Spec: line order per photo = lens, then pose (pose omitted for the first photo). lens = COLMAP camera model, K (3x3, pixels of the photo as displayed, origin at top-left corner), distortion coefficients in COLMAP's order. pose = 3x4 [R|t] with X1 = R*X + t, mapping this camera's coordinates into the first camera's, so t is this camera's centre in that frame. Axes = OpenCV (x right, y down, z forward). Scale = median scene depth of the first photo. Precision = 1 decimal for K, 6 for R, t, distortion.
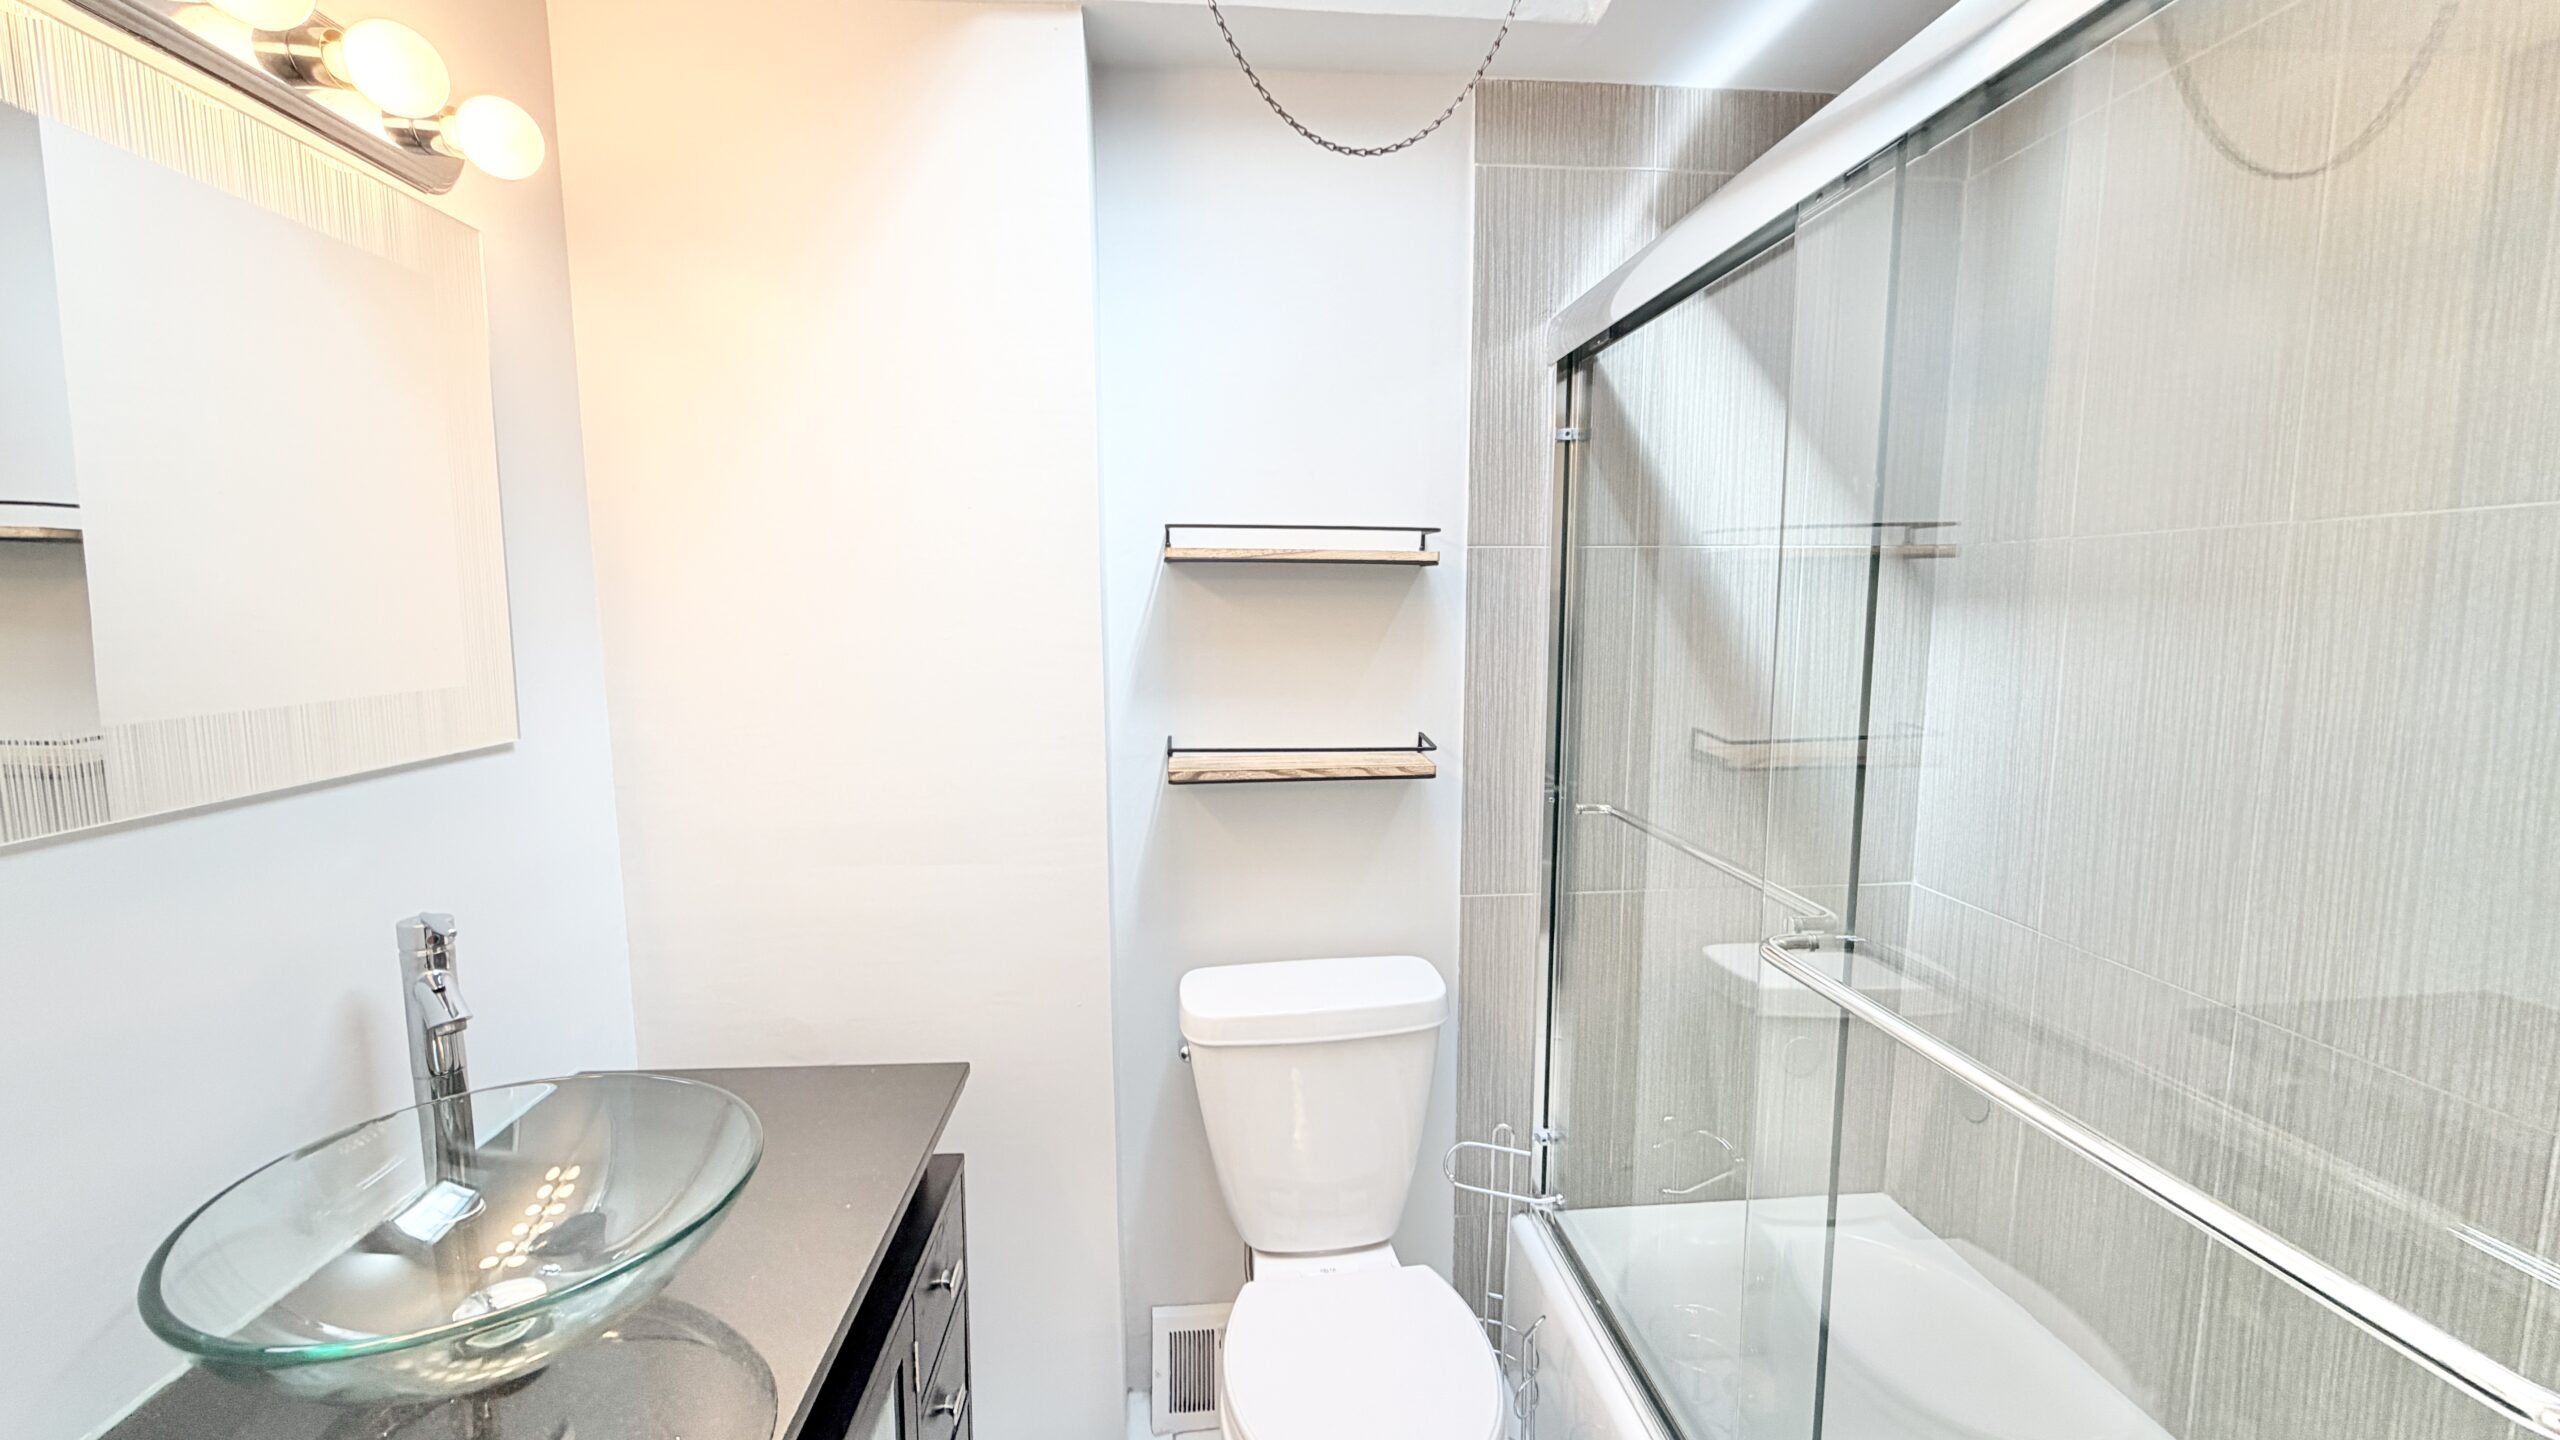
lens RADIAL K [[1013.5, 0, 1274.6], [0, 1013.5, 731.4], [0, 0, 1]] dist [-0.001986, 0.000067]
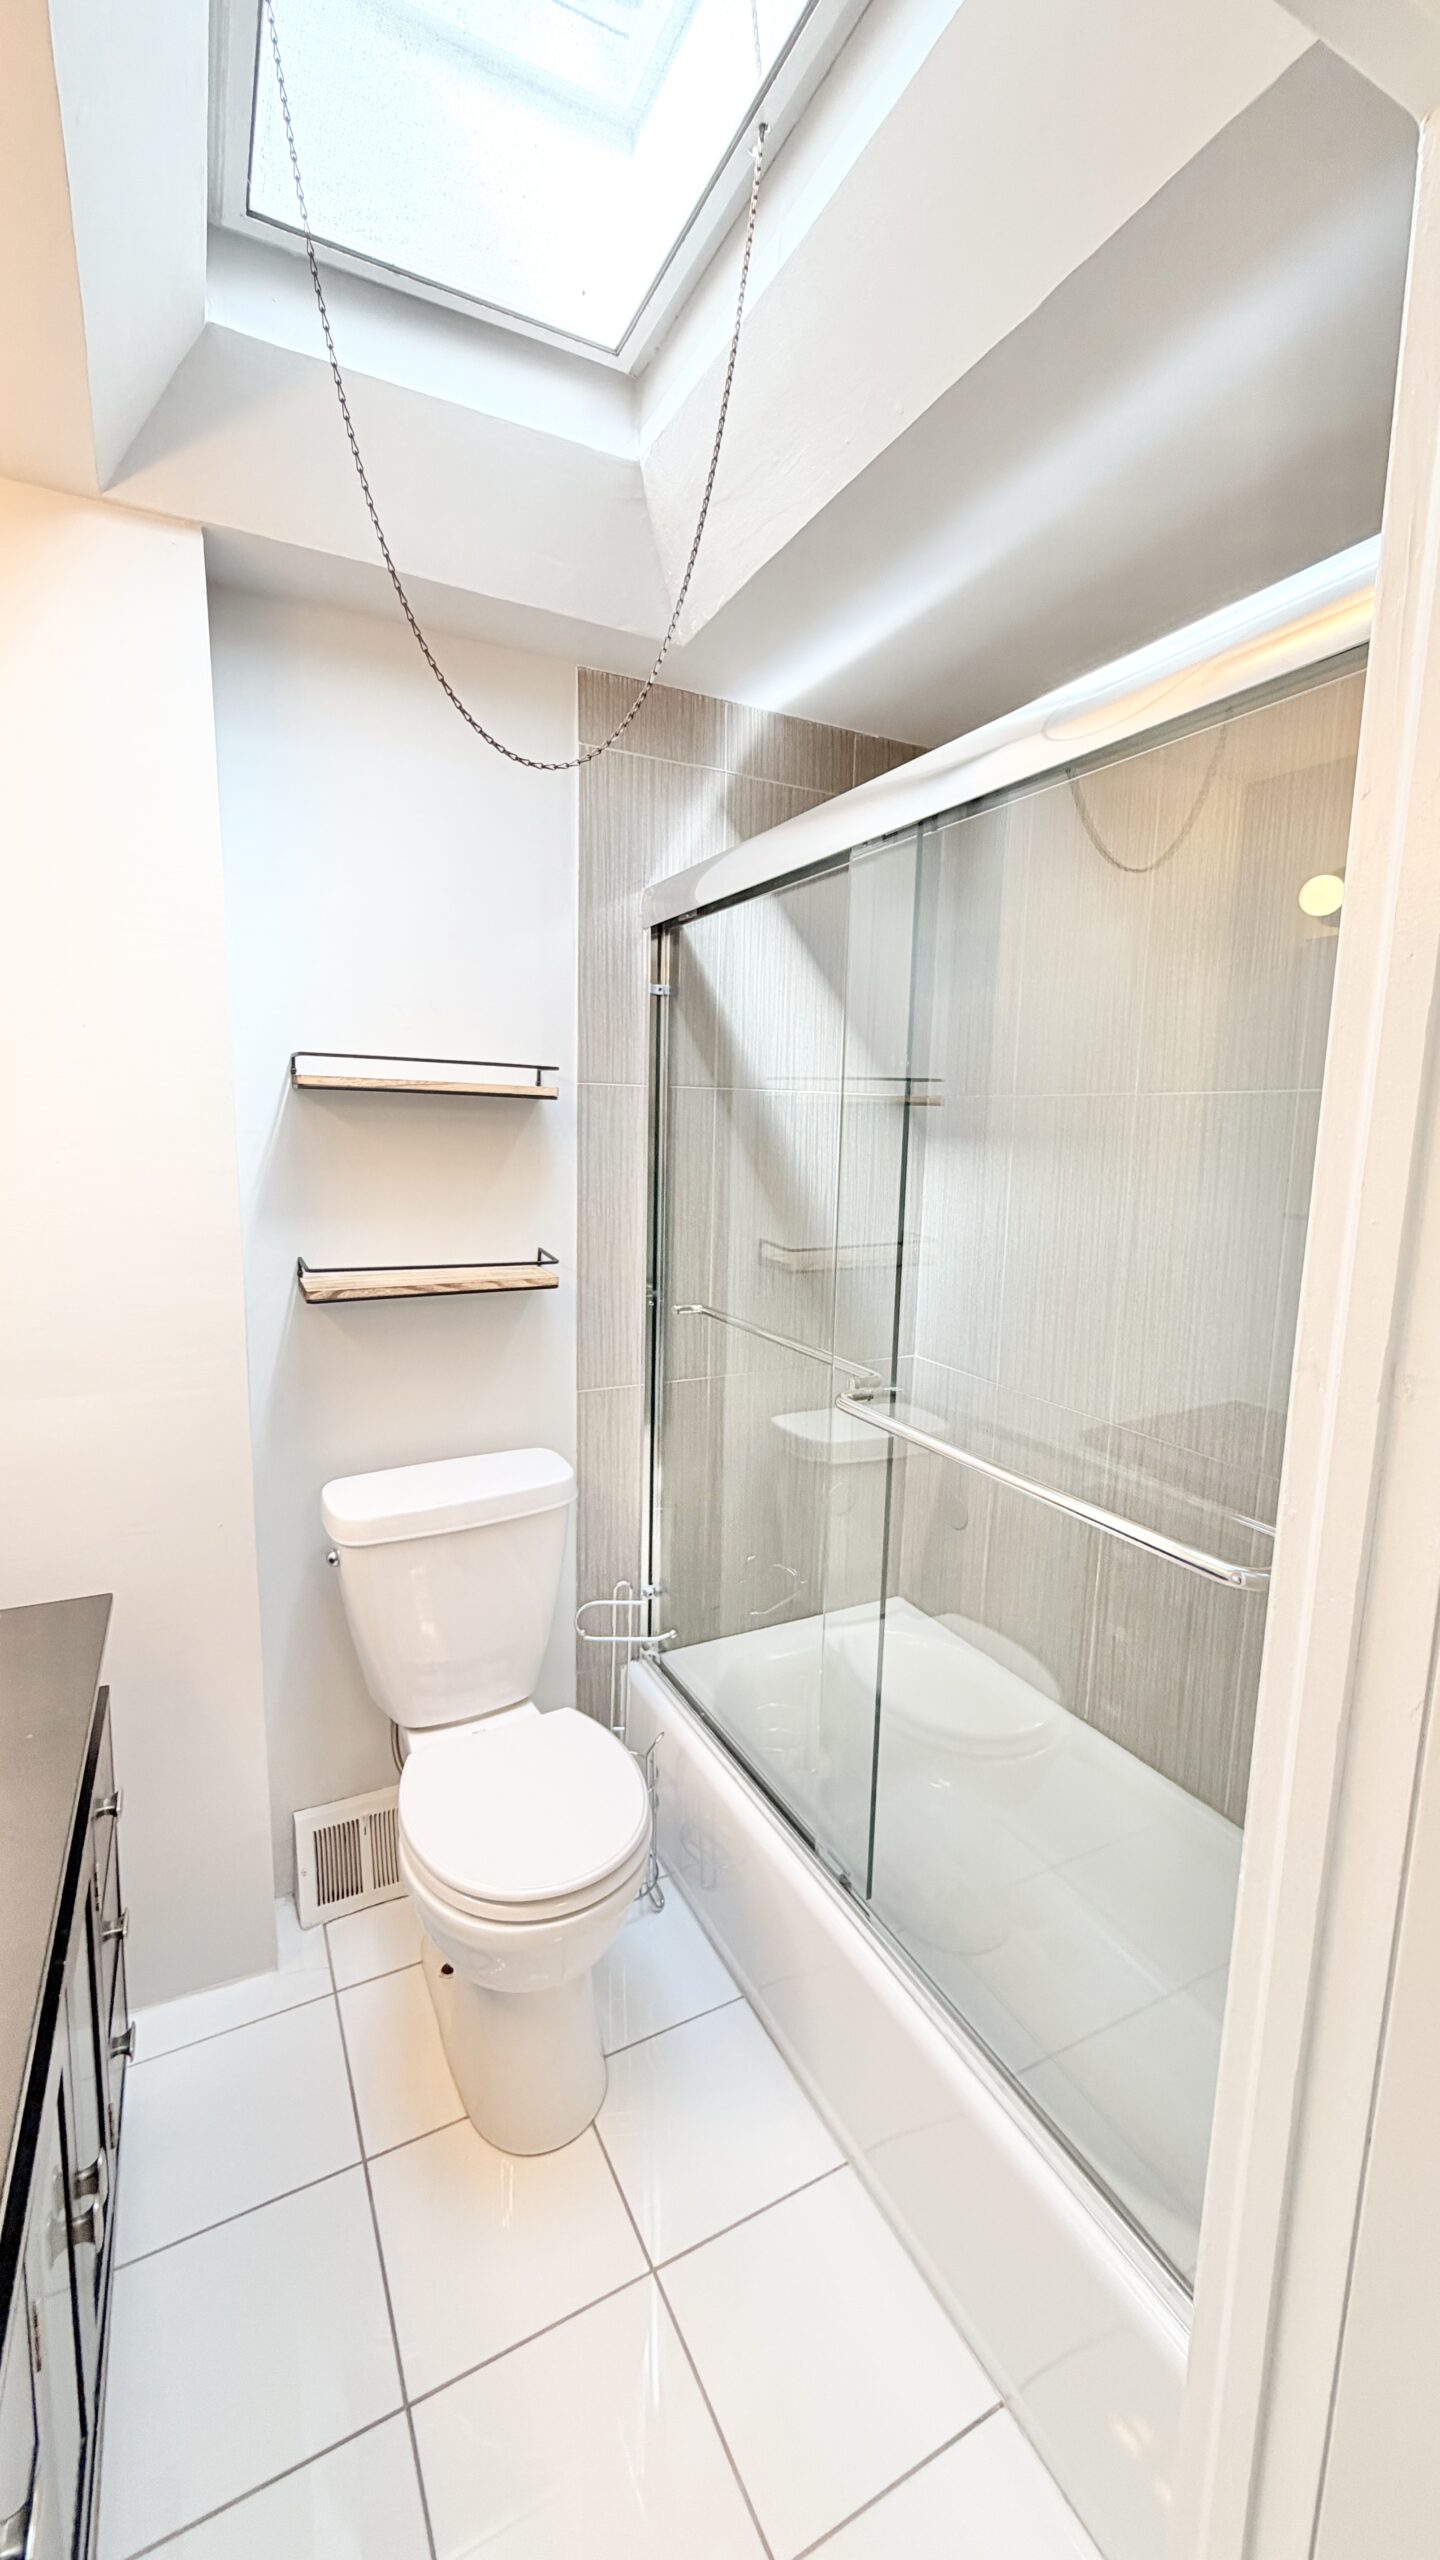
lens RADIAL K [[1016.9, 0, 714.6], [0, 1016.9, 1276.7], [0, 0, 1]] dist [0.000164, -0.000226]
pose [[0.923420, -0.033250, 0.382348, -0.111778], [0.021261, 0.999142, 0.035540, -0.003265], [-0.383202, -0.024689, 0.923335, -0.113977]]
